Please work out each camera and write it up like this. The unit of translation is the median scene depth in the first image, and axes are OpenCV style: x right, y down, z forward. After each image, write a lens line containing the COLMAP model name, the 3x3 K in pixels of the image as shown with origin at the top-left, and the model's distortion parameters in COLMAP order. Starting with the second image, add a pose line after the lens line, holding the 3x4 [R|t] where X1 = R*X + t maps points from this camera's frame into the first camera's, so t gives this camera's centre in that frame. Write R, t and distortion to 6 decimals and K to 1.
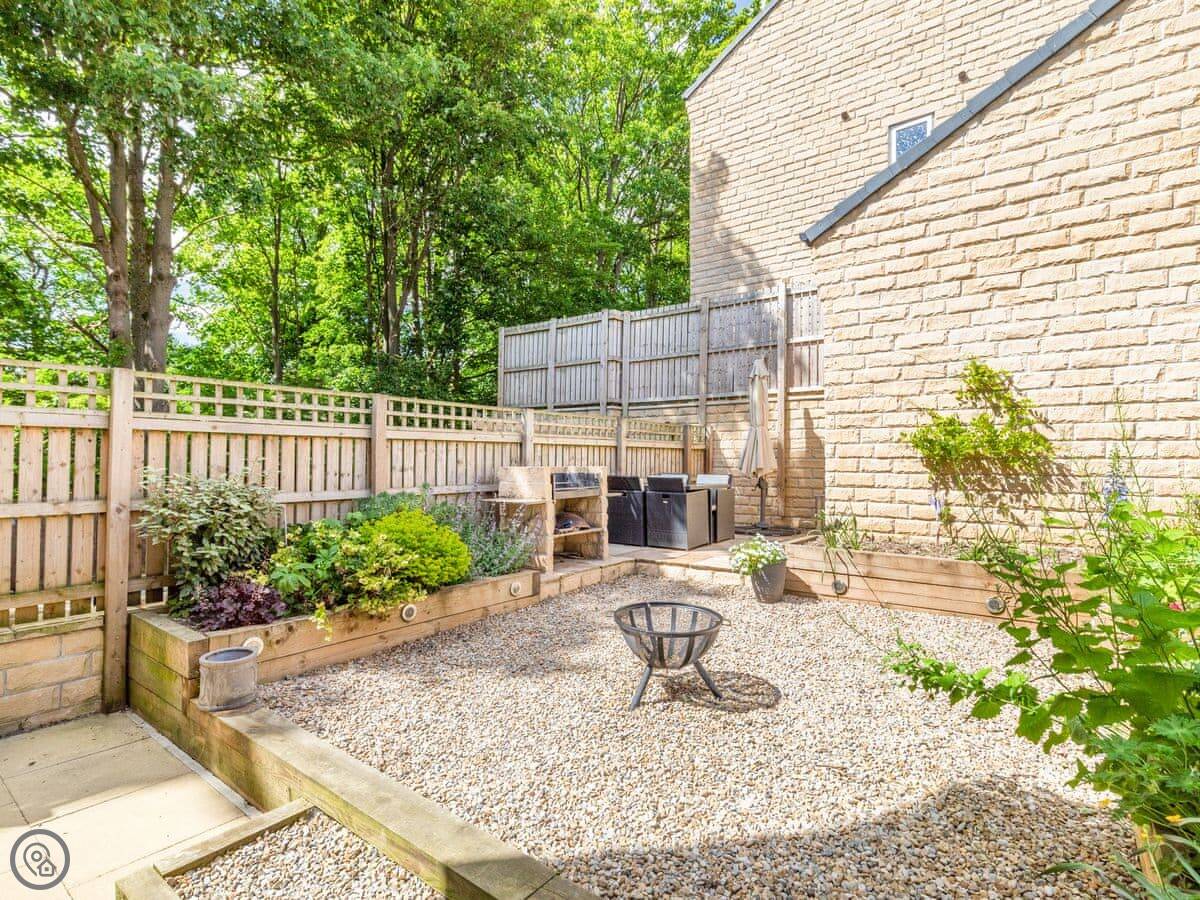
lens RADIAL K [[600.1, 0, 600.0], [0, 600.1, 450.0], [0, 0, 1]] dist [-0.000456, -0.000458]
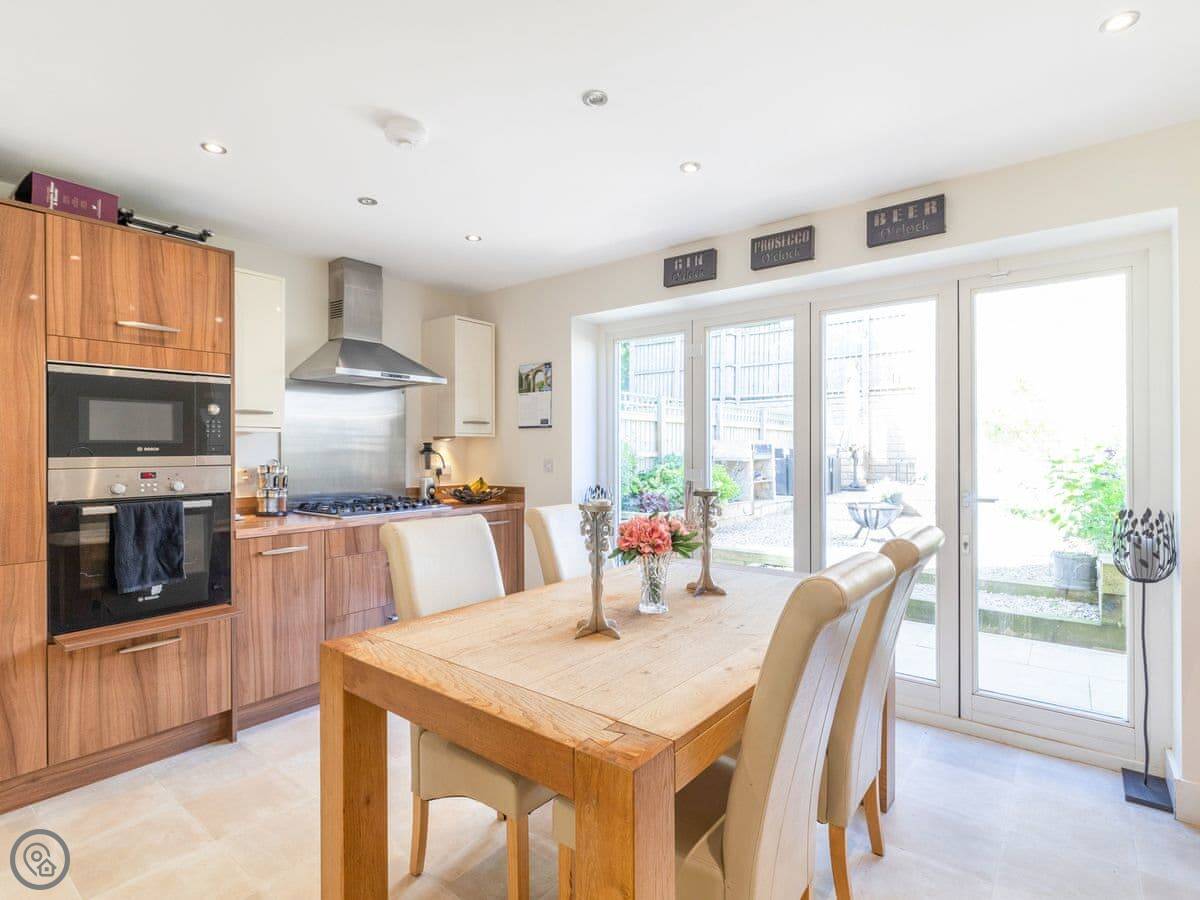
lens RADIAL K [[600.1, 0, 600.0], [0, 600.1, 450.0], [0, 0, 1]] dist [-0.000456, -0.000458]
pose [[0.999883, -0.005194, -0.014391, -0.489609], [0.005381, 0.999900, 0.013046, 0.035462], [0.014322, -0.013122, 0.999811, -0.655965]]
